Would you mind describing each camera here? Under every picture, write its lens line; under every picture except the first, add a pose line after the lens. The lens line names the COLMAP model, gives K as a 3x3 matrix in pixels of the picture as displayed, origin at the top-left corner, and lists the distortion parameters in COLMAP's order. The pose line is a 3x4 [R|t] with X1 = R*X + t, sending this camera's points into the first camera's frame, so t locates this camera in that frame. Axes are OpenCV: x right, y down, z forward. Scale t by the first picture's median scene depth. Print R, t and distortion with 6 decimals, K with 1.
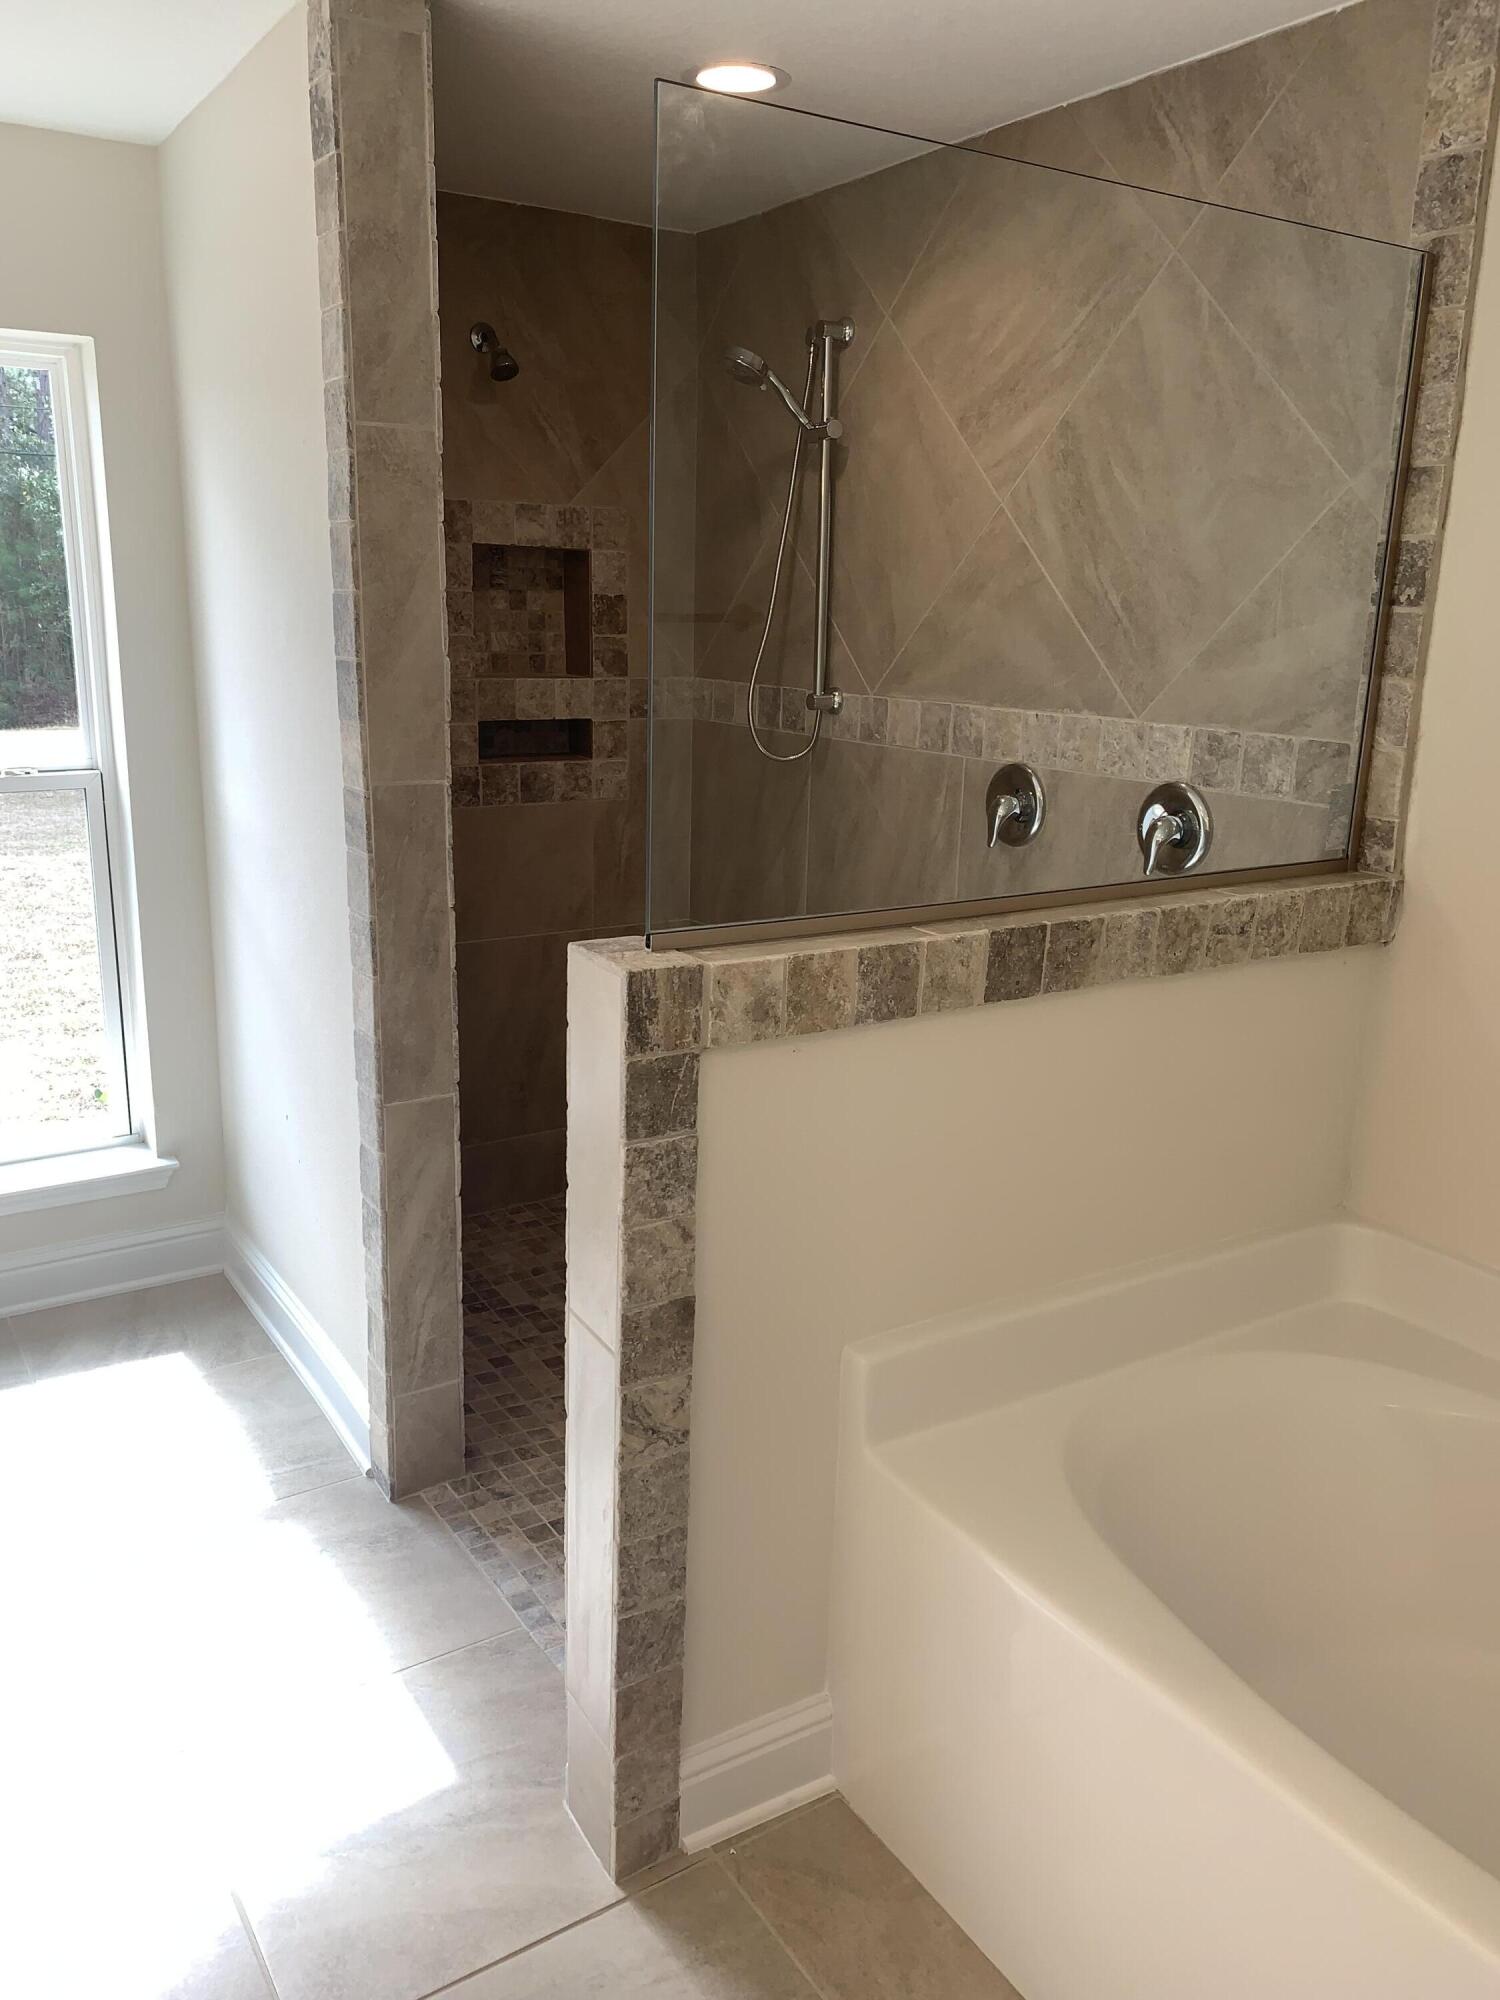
lens RADIAL K [[1472.7, 0, 750.0], [0, 1472.7, 1000.0], [0, 0, 1]] dist [0.062919, -0.131525]
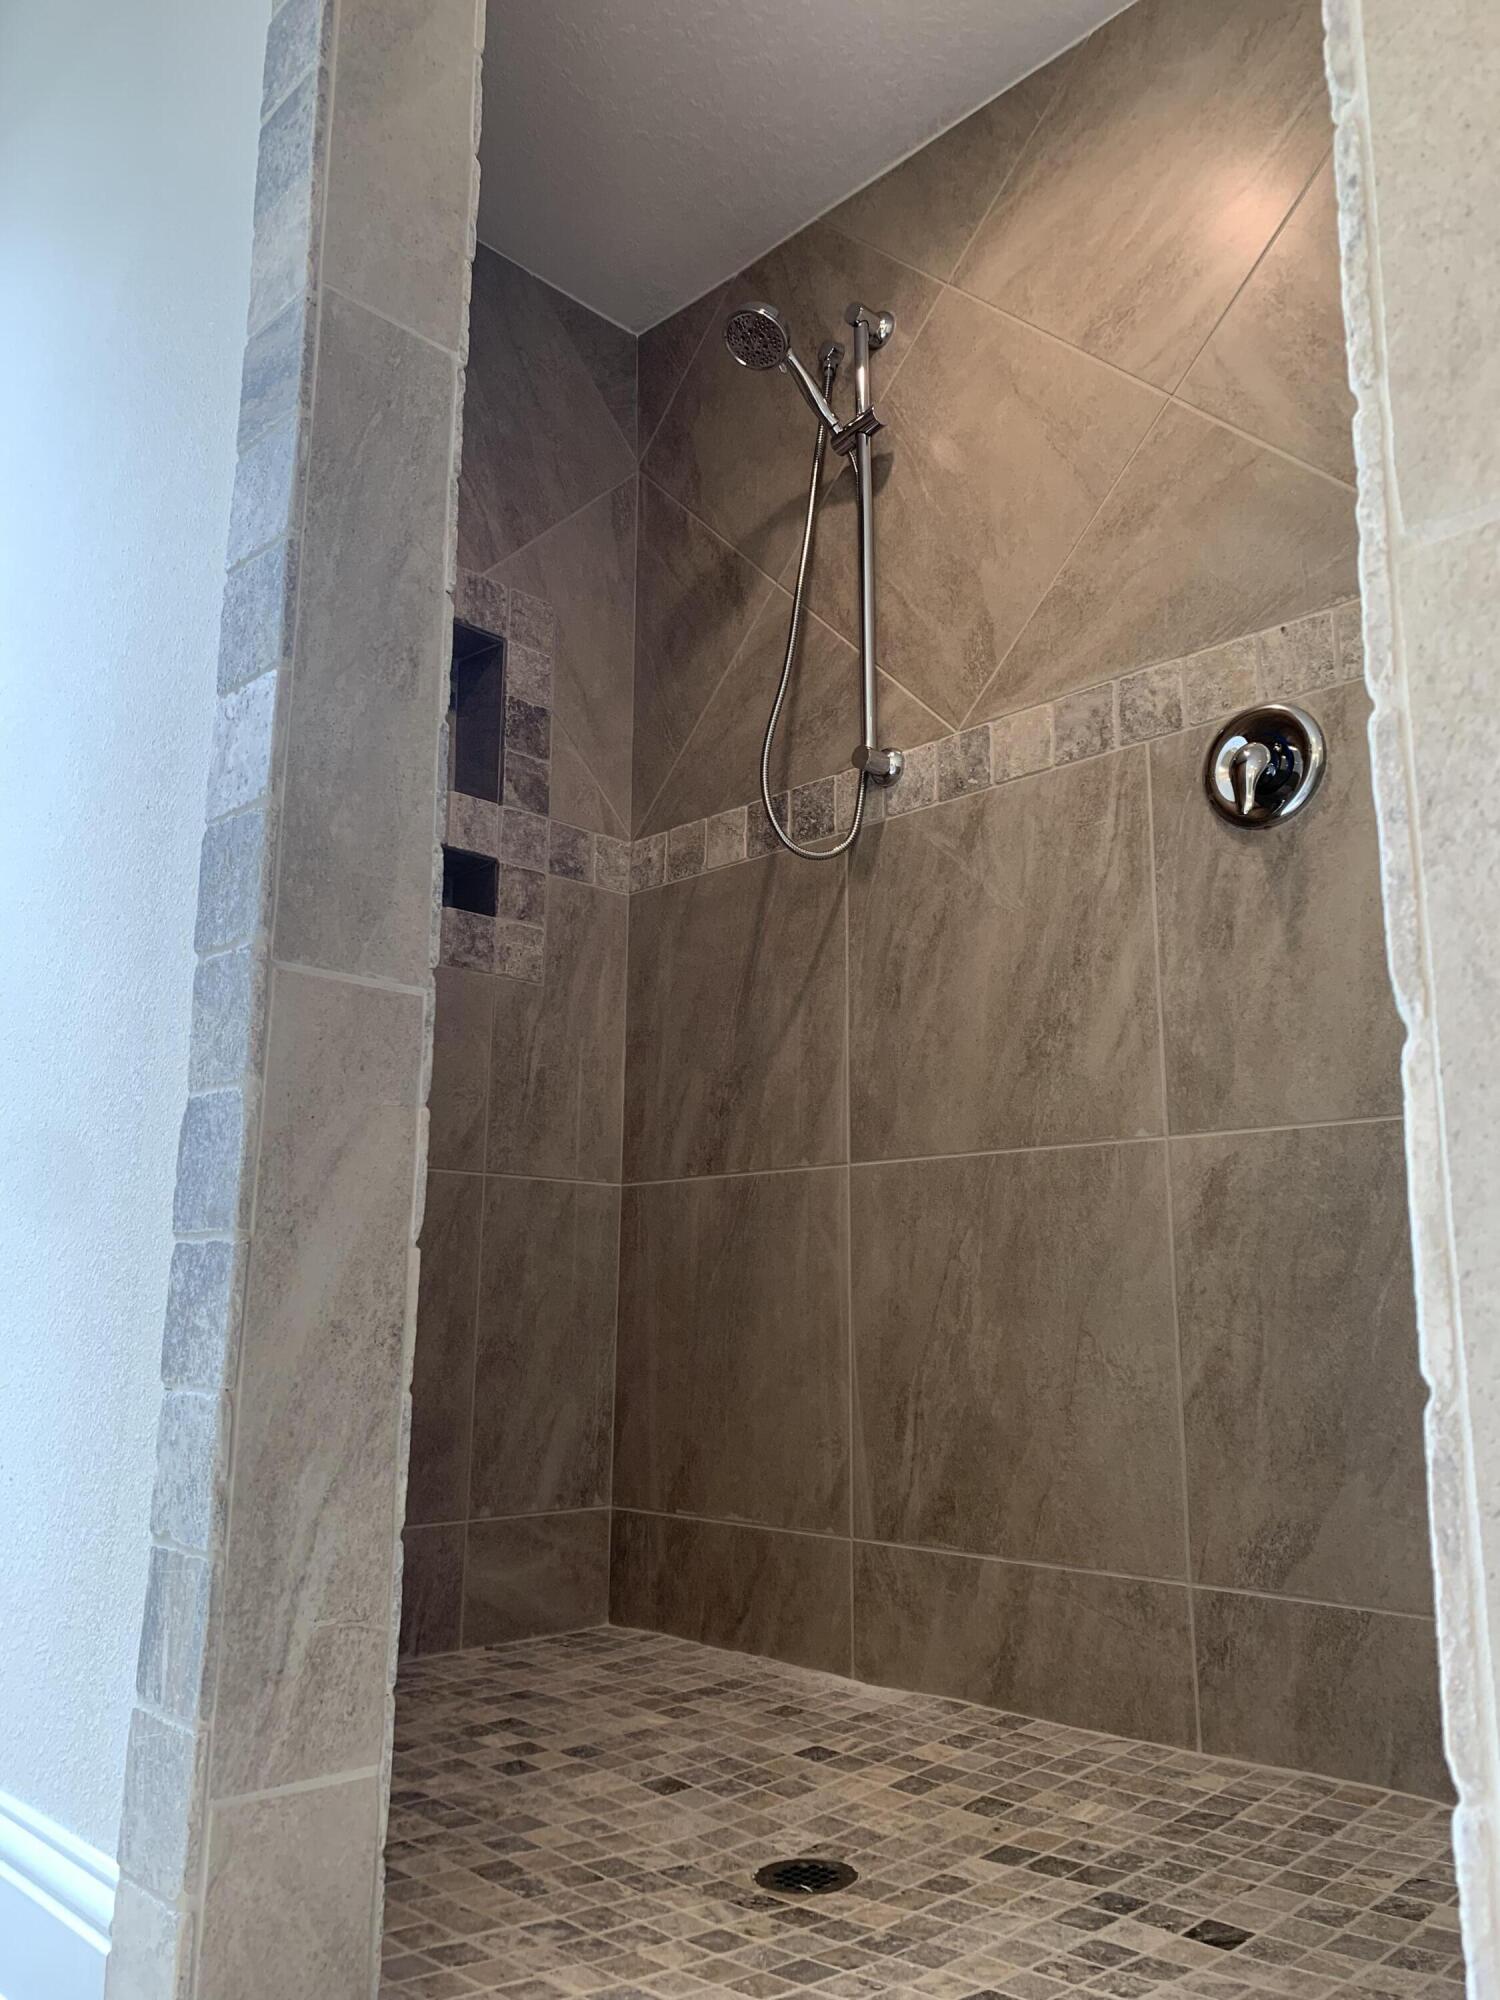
lens RADIAL K [[1476.8, 0, 750.0], [0, 1476.8, 1000.0], [0, 0, 1]] dist [0.177876, -0.415039]
pose [[0.978031, 0.026247, 0.206801, -0.179988], [0.069646, 0.893897, -0.442830, 0.244448], [-0.196482, 0.447504, 0.872430, 0.542669]]
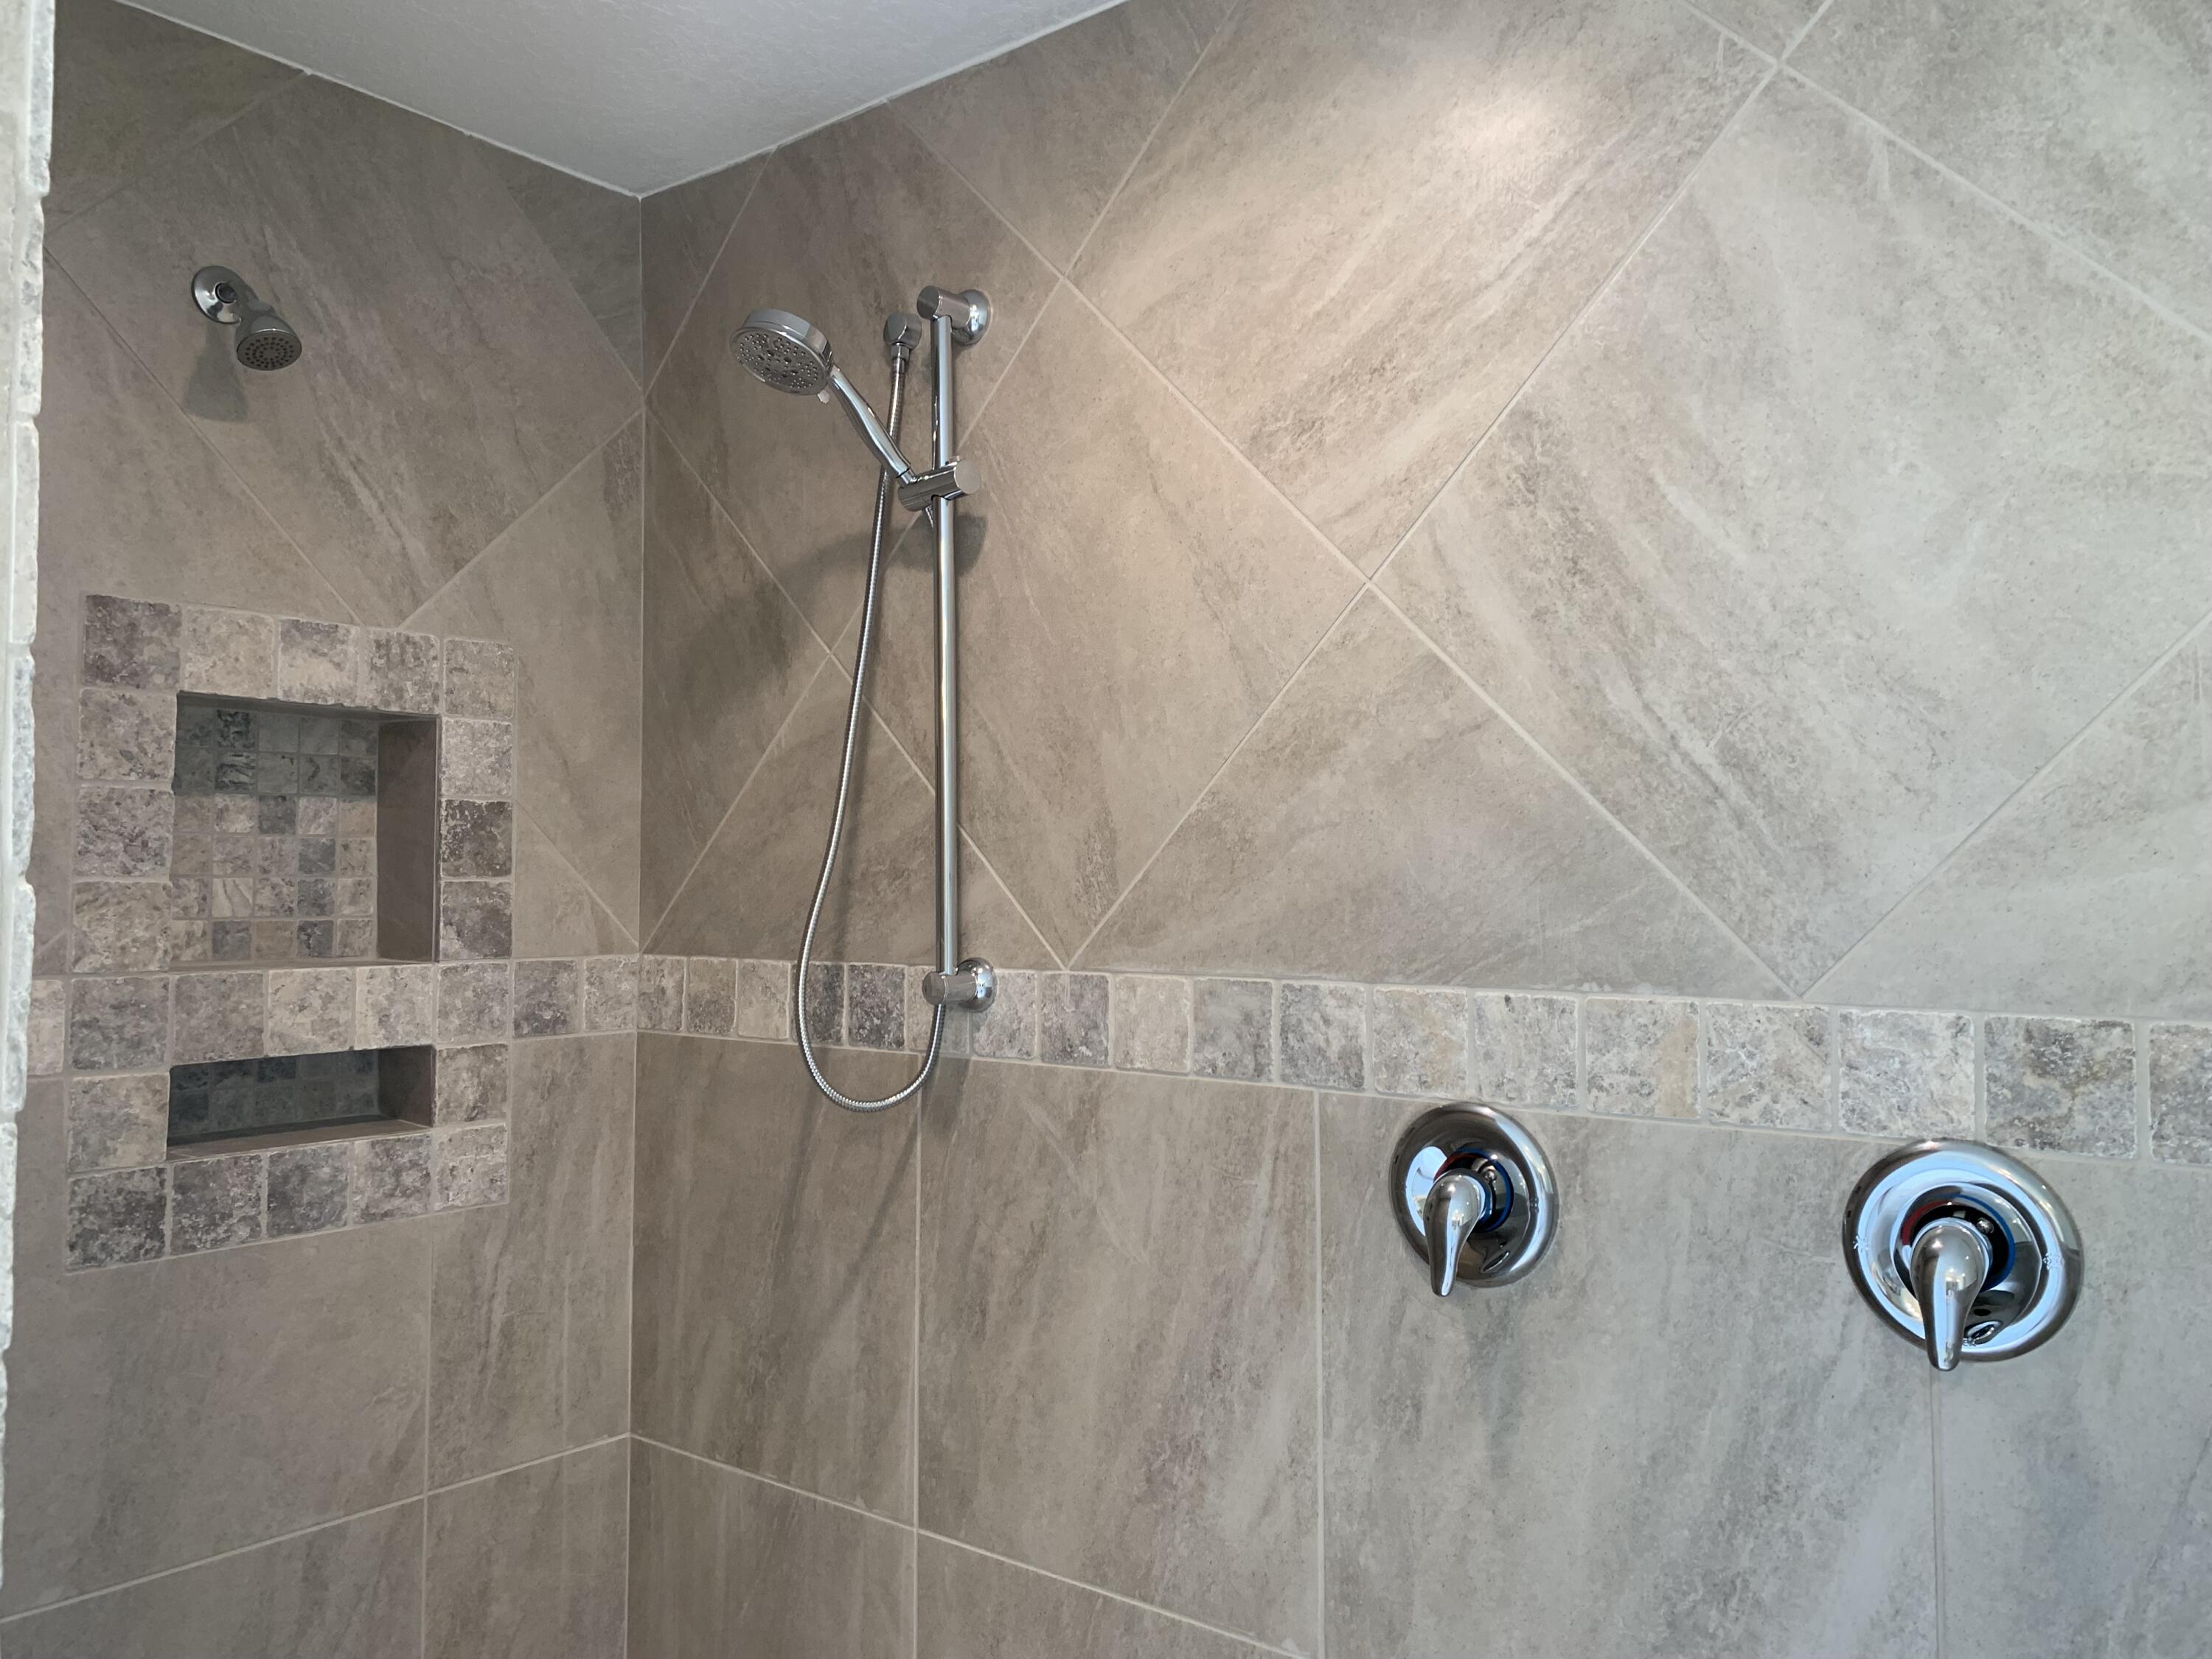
lens RADIAL K [[1675.1, 0, 1078.6], [0, 1675.1, 812.9], [0, 0, 1]] dist [0.053991, -0.071050]
pose [[0.954256, -0.010275, 0.298813, -0.093928], [0.098359, 0.954570, -0.281286, -0.115578], [-0.282348, 0.297810, 0.911915, 0.550207]]
